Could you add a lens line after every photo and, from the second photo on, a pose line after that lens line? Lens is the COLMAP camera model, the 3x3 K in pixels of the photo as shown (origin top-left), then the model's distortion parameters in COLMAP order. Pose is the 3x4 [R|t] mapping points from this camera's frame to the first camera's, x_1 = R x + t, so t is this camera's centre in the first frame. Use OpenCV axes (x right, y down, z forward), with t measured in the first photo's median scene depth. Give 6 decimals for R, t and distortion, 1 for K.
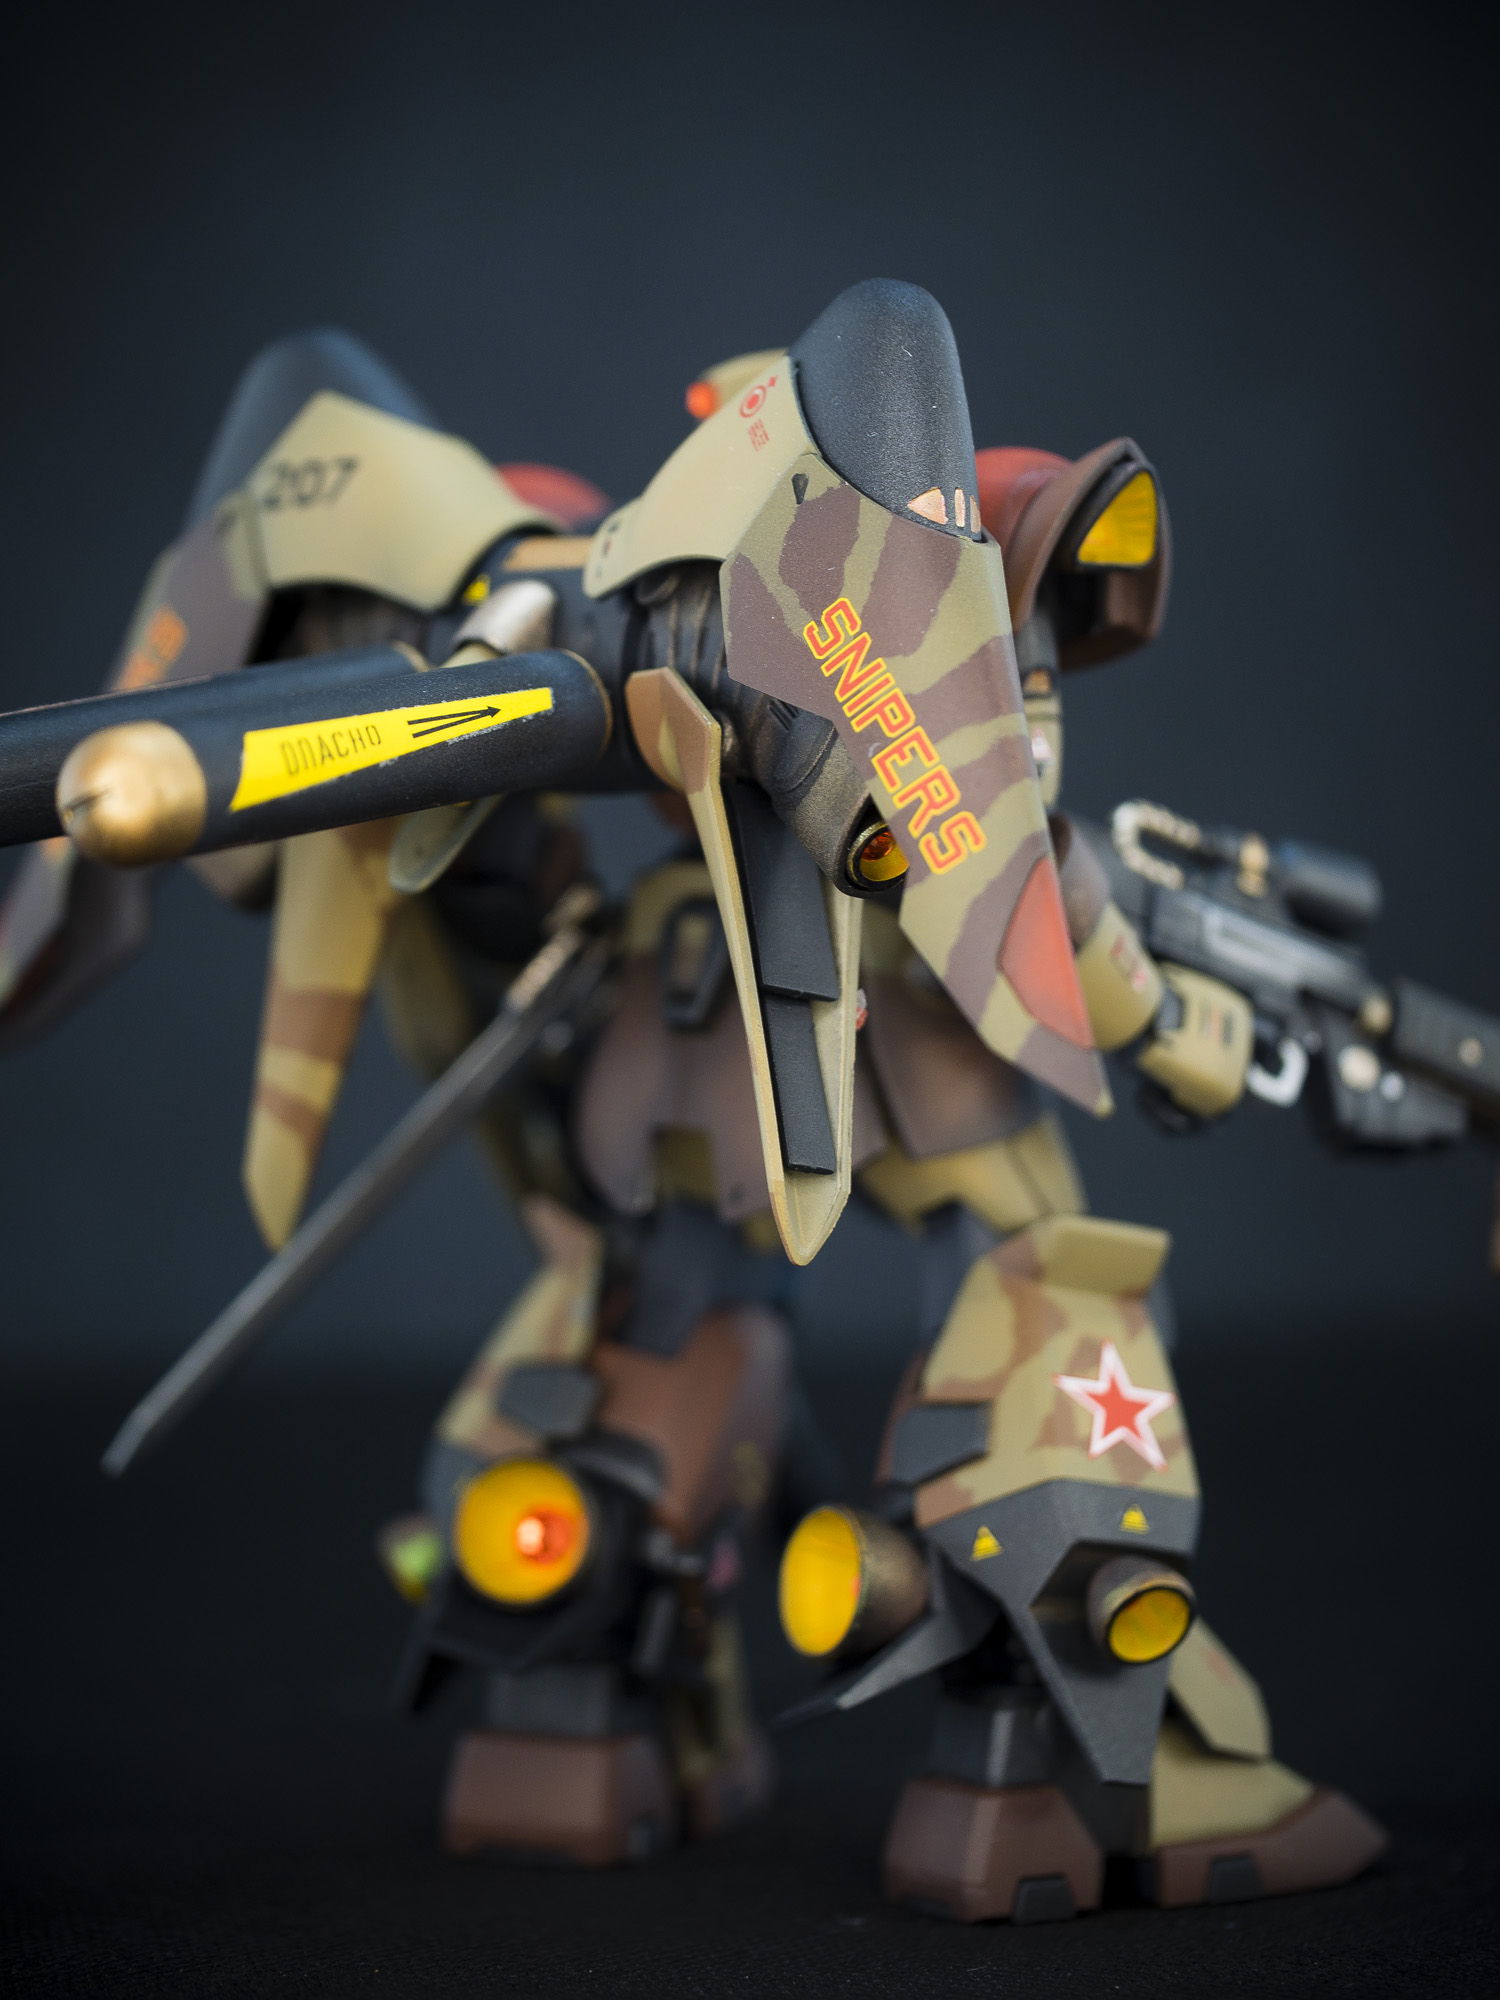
lens RADIAL K [[5959.8, 0, 750.0], [0, 5959.8, 1000.0], [0, 0, 1]] dist [0.090902, 0.992731]
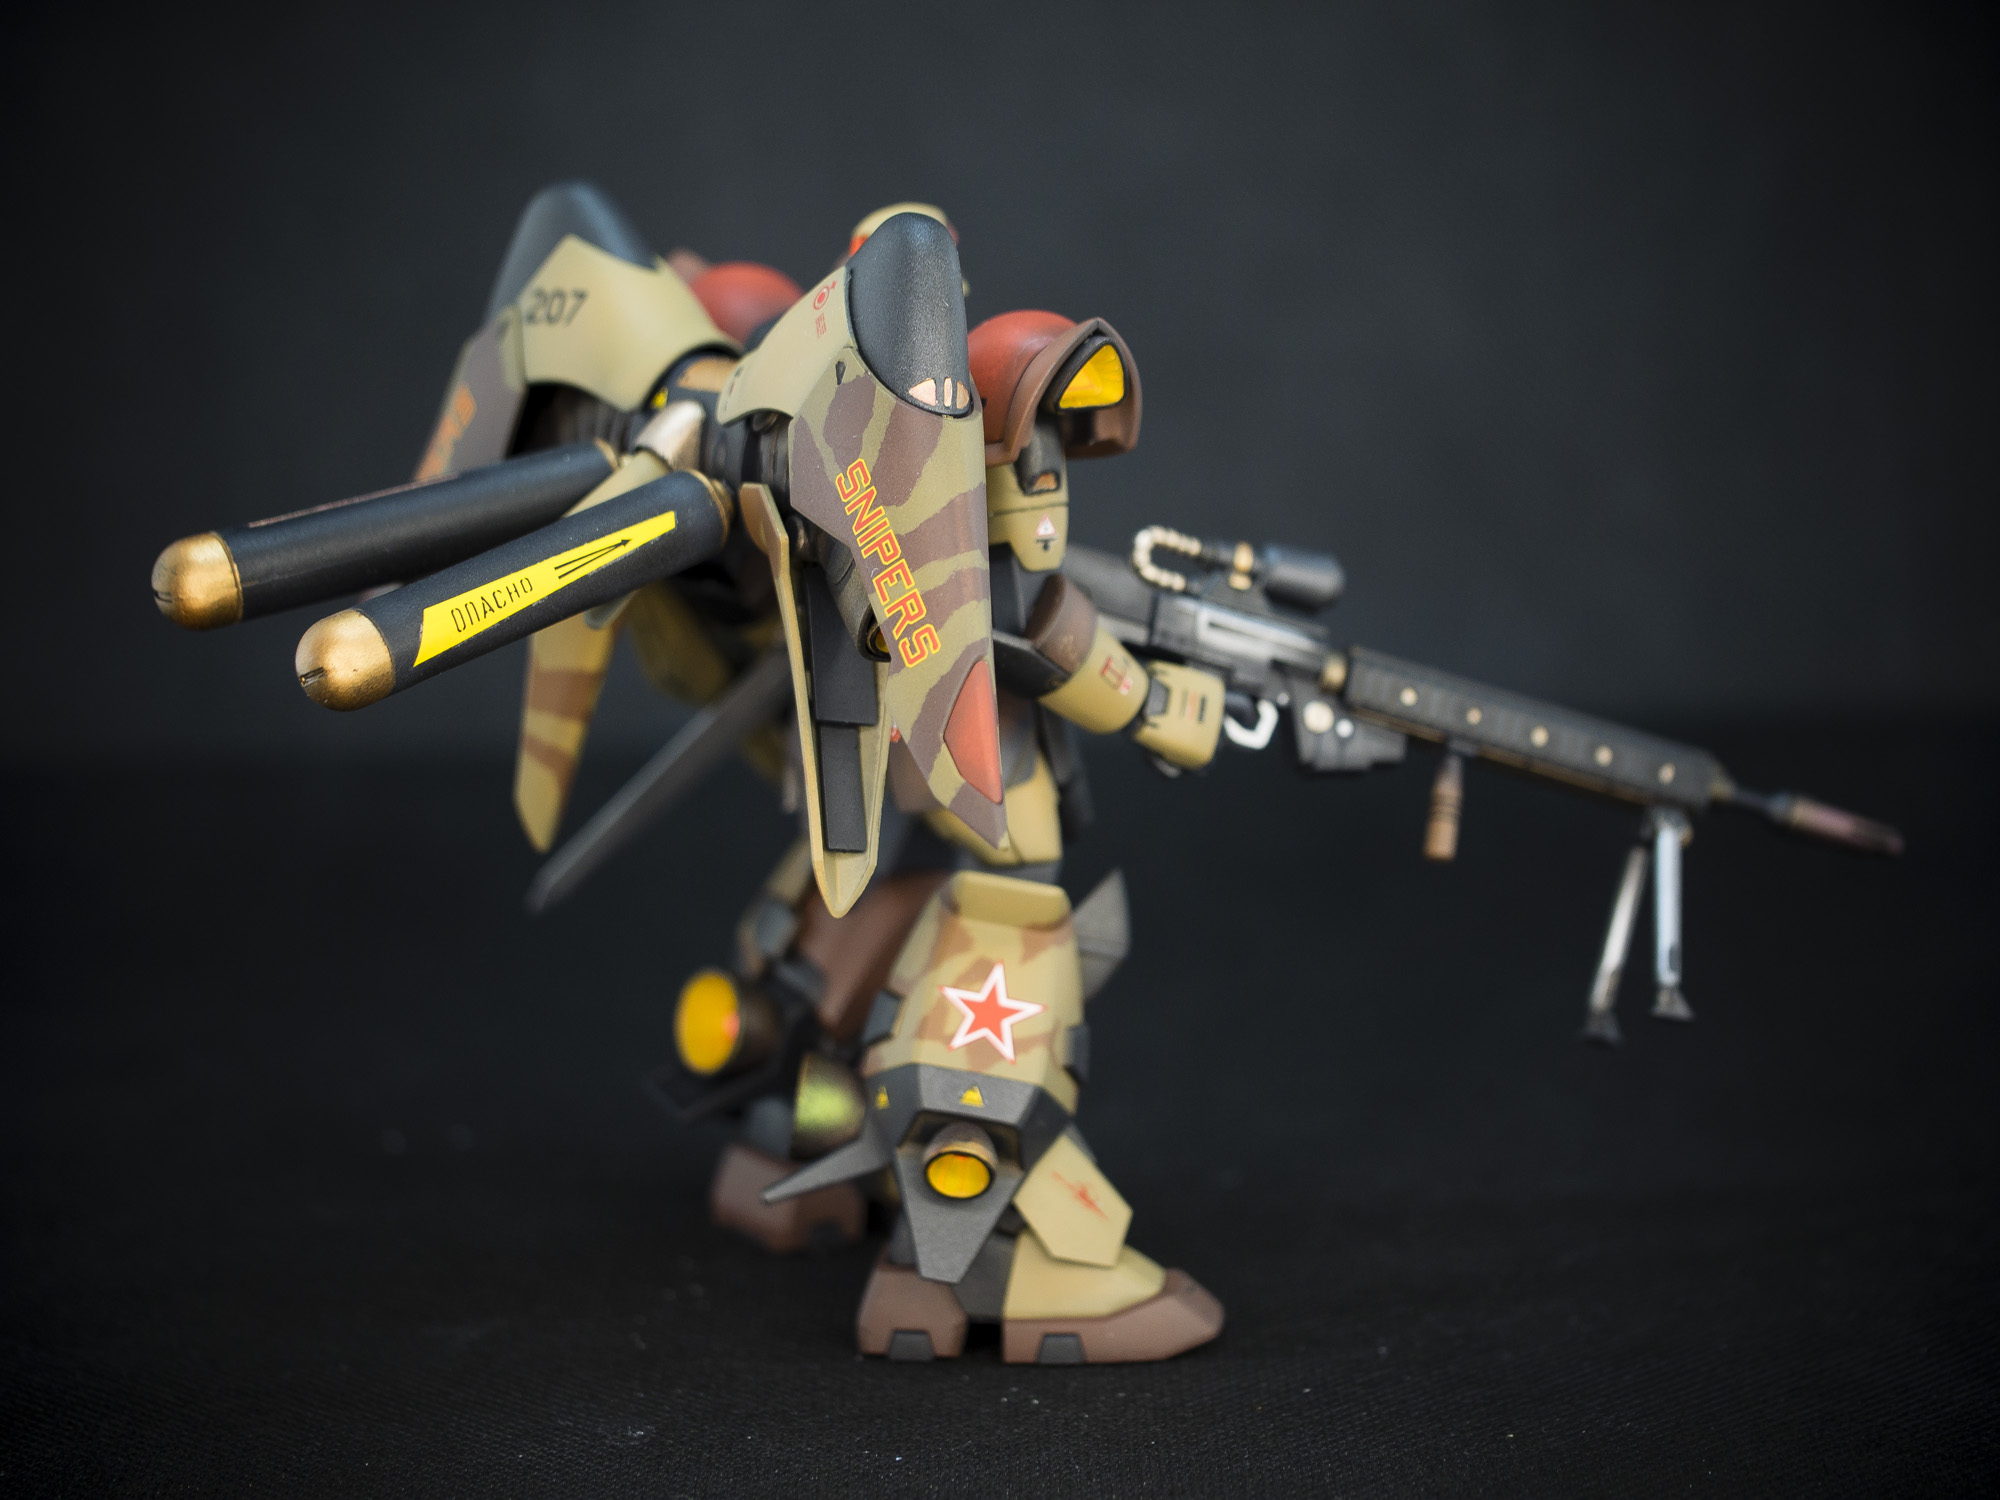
lens RADIAL K [[5959.8, 0, 1000.0], [0, 5959.8, 750.0], [0, 0, 1]] dist [0.090902, 0.992731]
pose [[0.987979, 0.025218, -0.152514, 0.262550], [-0.002449, 0.989034, 0.147669, -0.205593], [0.154566, -0.145520, 0.977207, -0.382917]]
